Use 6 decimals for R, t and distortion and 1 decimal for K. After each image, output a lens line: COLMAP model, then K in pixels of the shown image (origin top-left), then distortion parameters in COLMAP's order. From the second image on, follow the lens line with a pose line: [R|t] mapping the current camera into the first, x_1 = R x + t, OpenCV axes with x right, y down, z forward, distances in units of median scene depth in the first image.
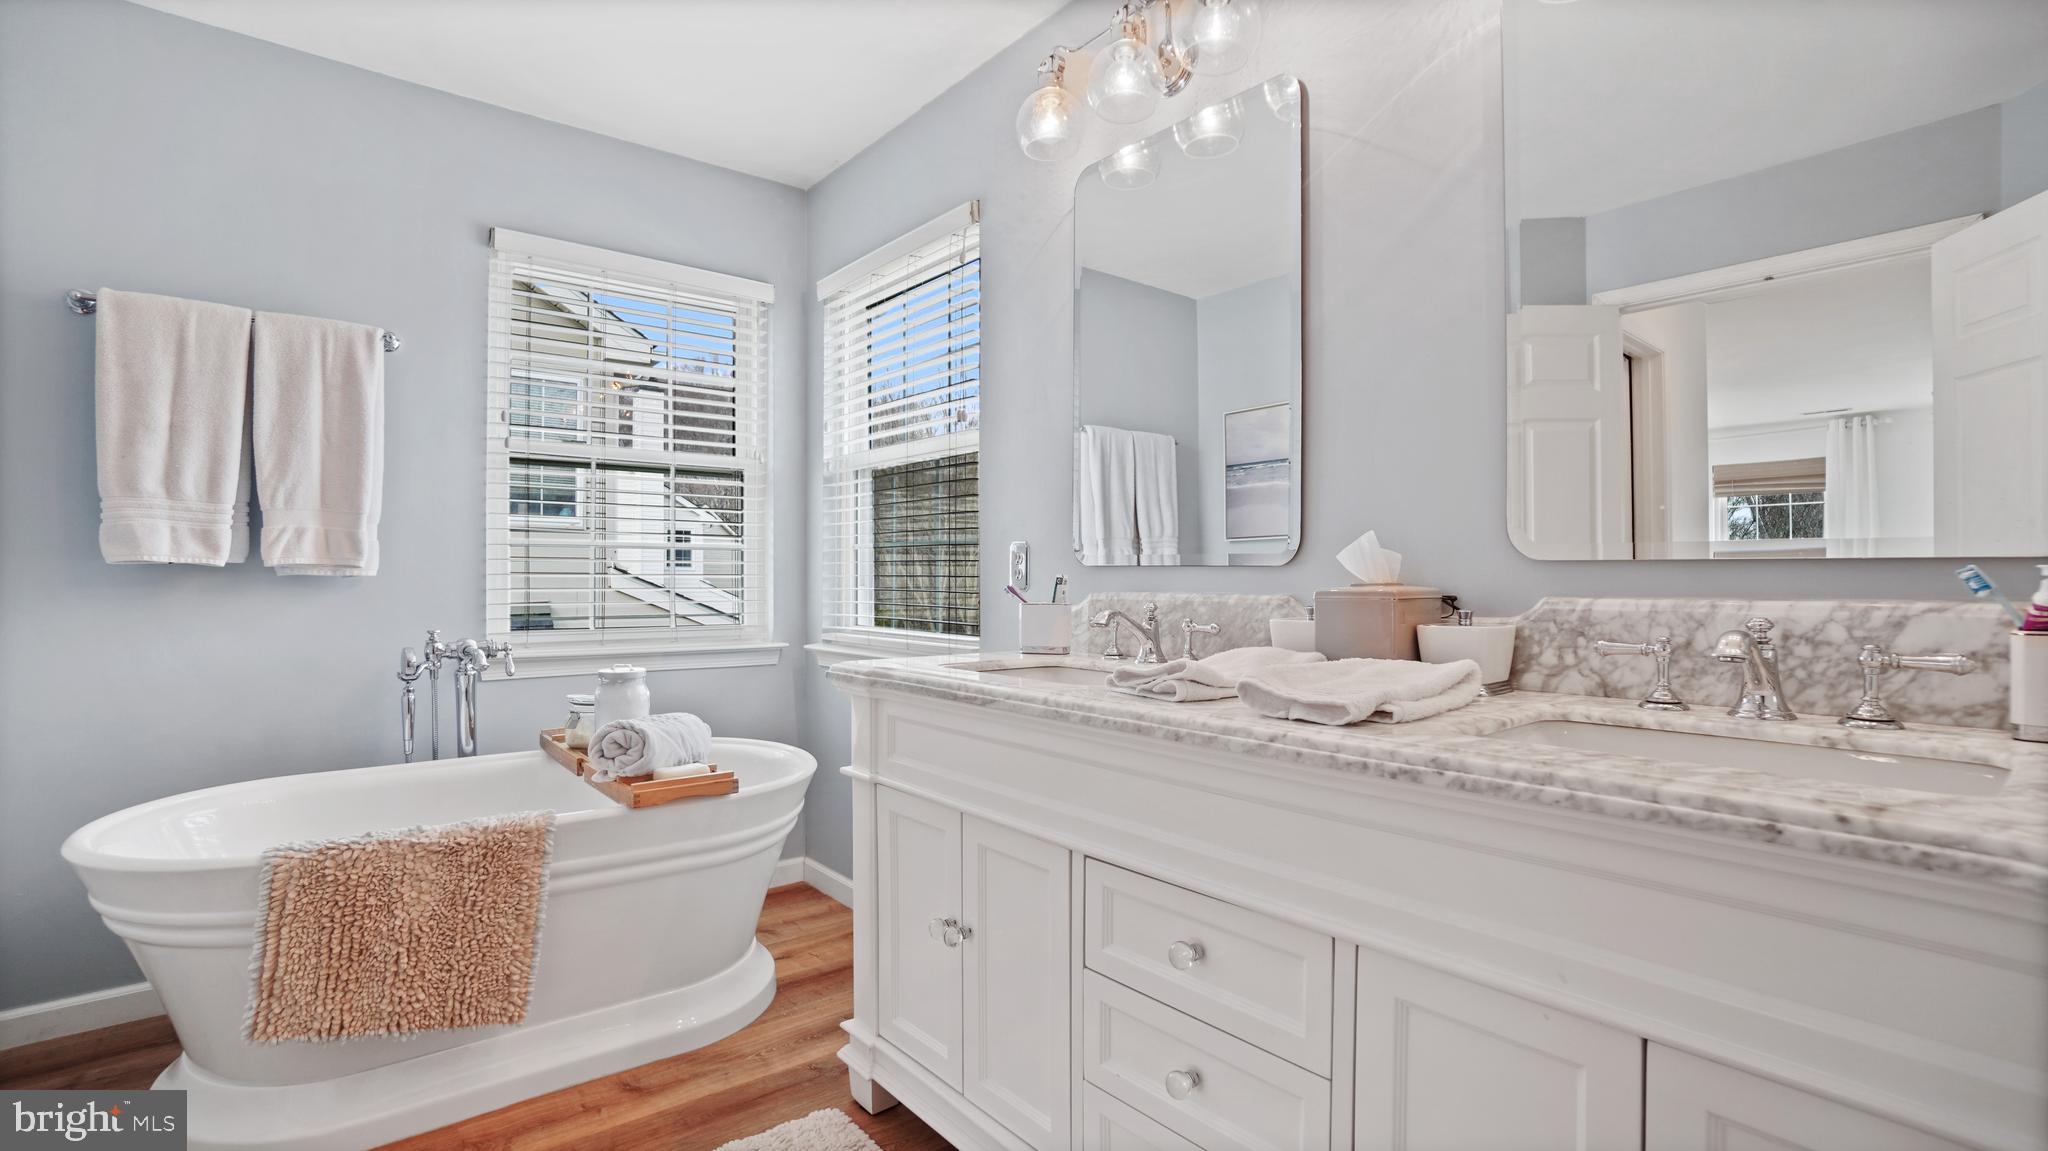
lens RADIAL K [[919.0, 0, 1013.0], [0, 919.0, 562.9], [0, 0, 1]] dist [-0.057221, 0.017130]
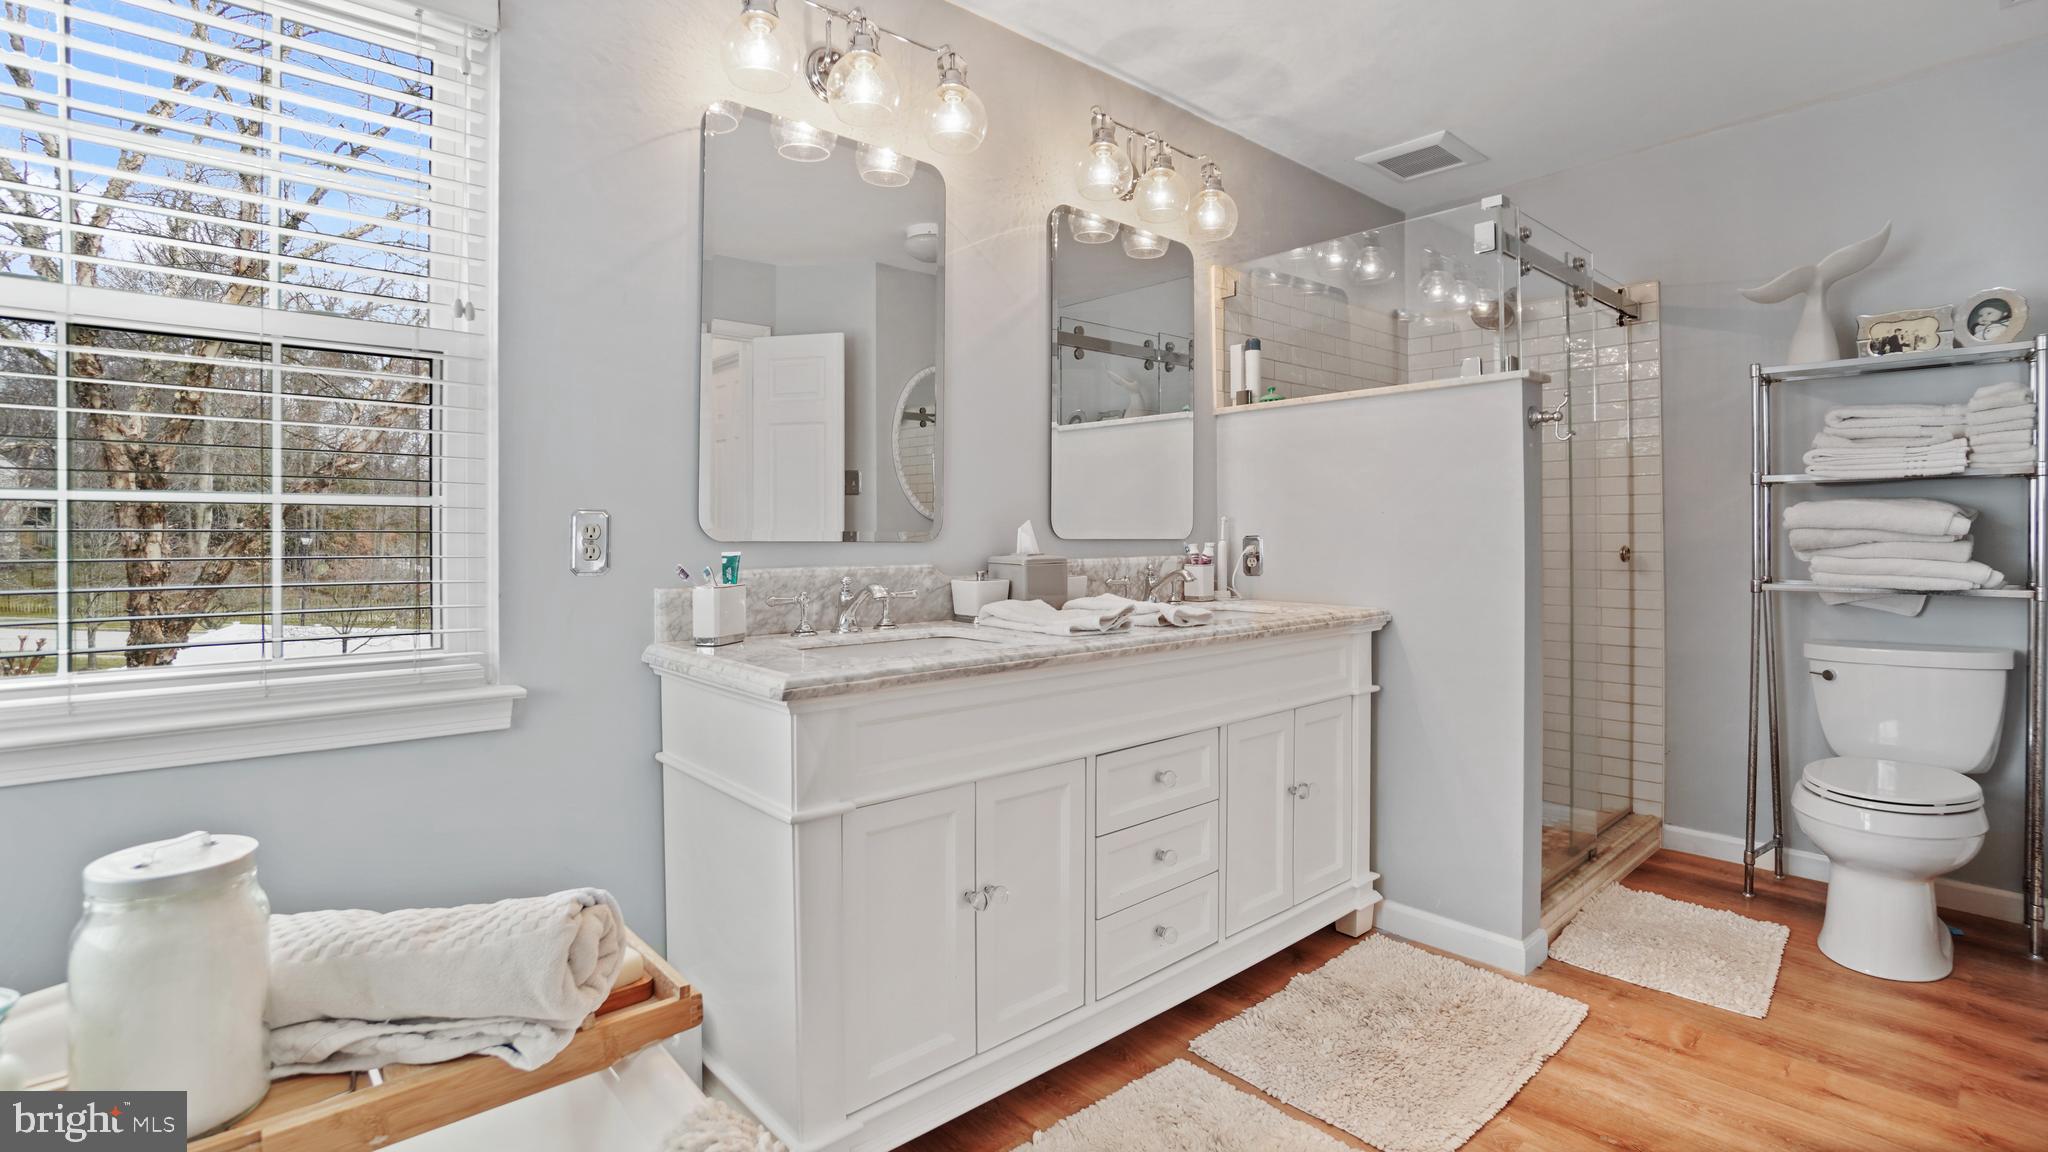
lens RADIAL K [[919.0, 0, 998.5], [0, 919.0, 526.7], [0, 0, 1]] dist [-0.057221, 0.017130]
pose [[-0.034090, 0.009633, 0.999372, -1.214007], [-0.015468, 0.999829, -0.010165, -0.007107], [-0.999299, -0.015804, -0.033935, 1.126497]]
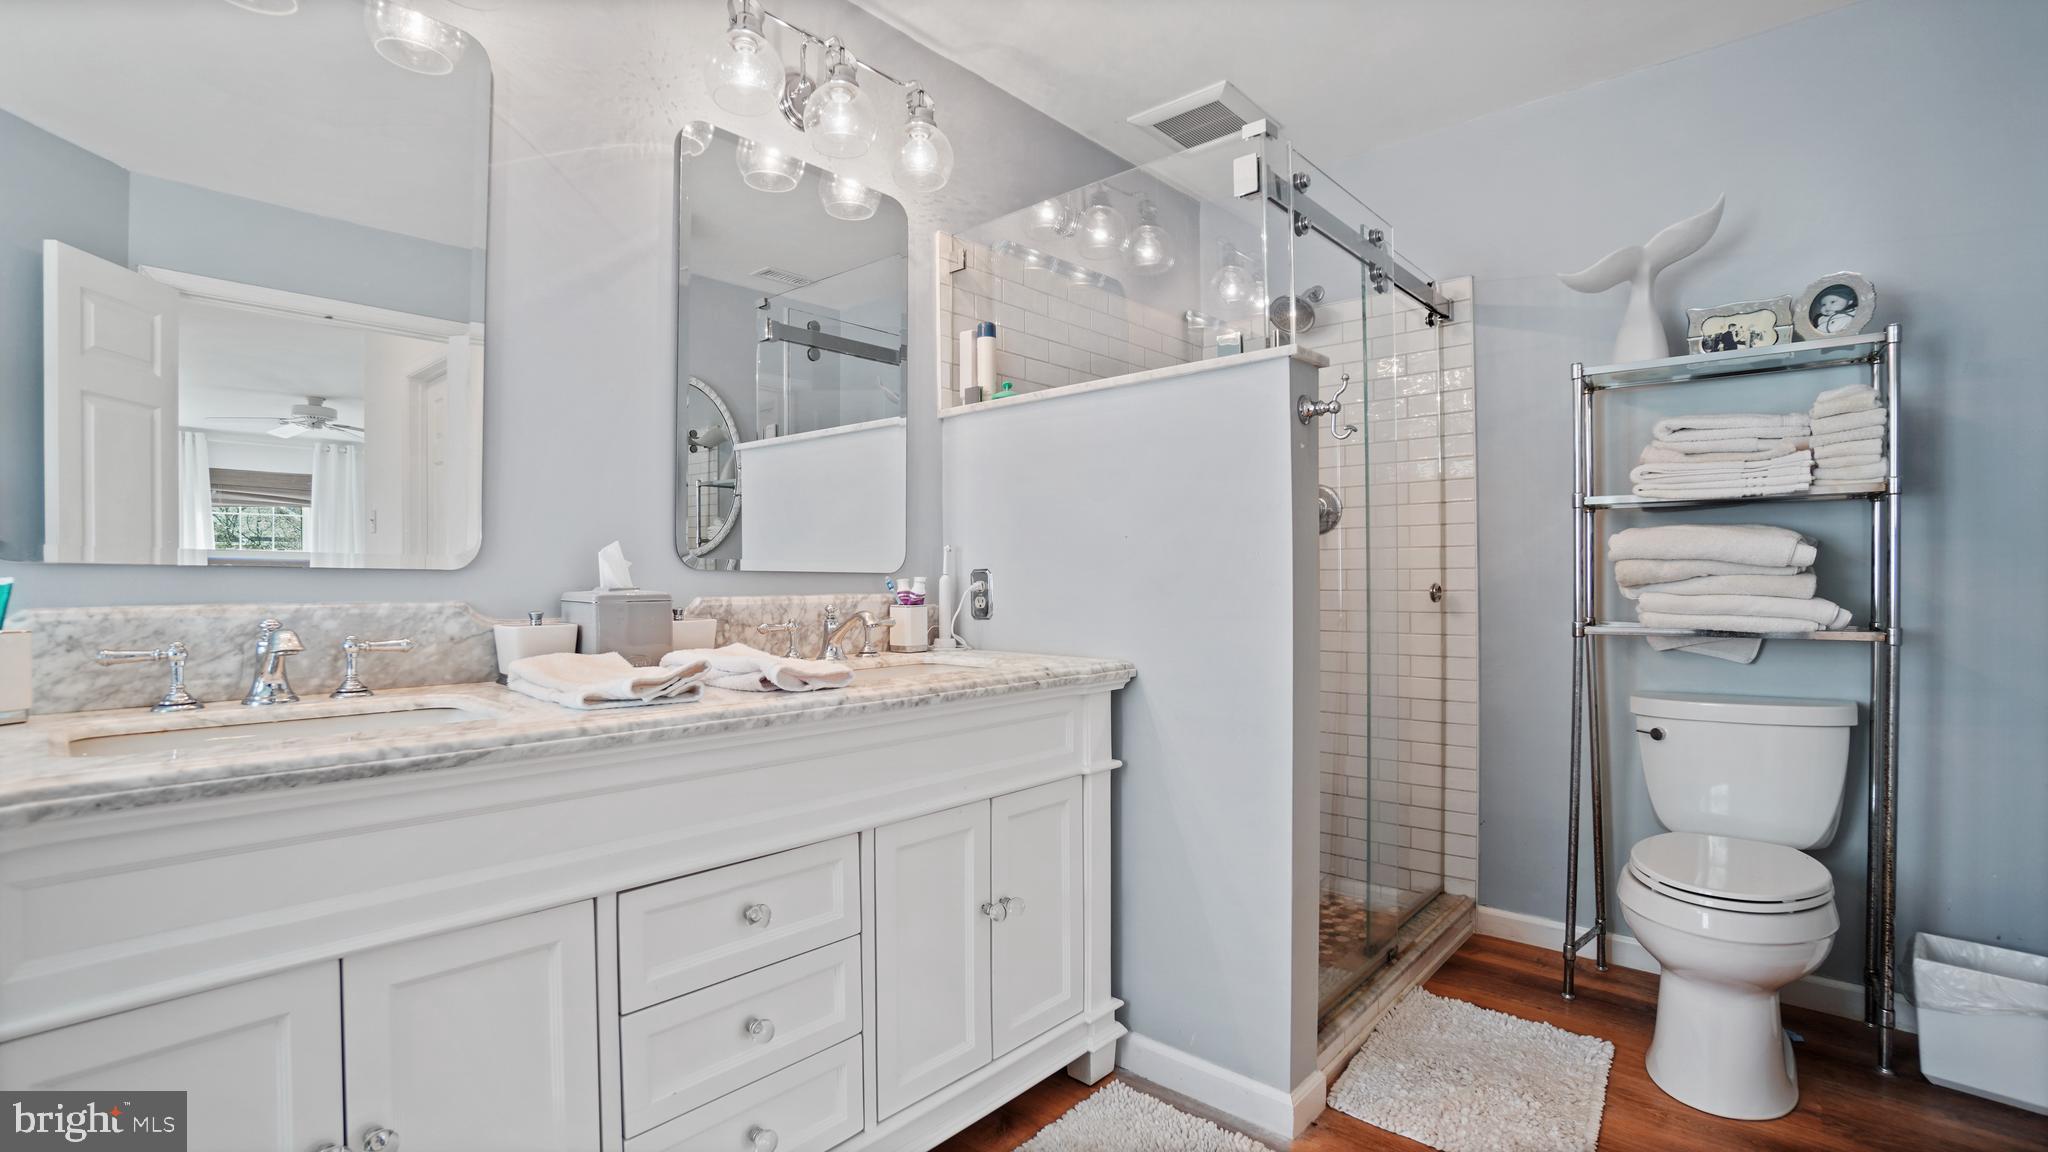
lens RADIAL K [[919.0, 0, 968.4], [0, 919.0, 574.5], [0, 0, 1]] dist [-0.057221, 0.017130]
pose [[-0.142606, 0.009269, 0.989736, -0.796138], [-0.014771, 0.999825, -0.011492, 0.012875], [-0.989669, -0.016258, -0.142444, 0.743218]]
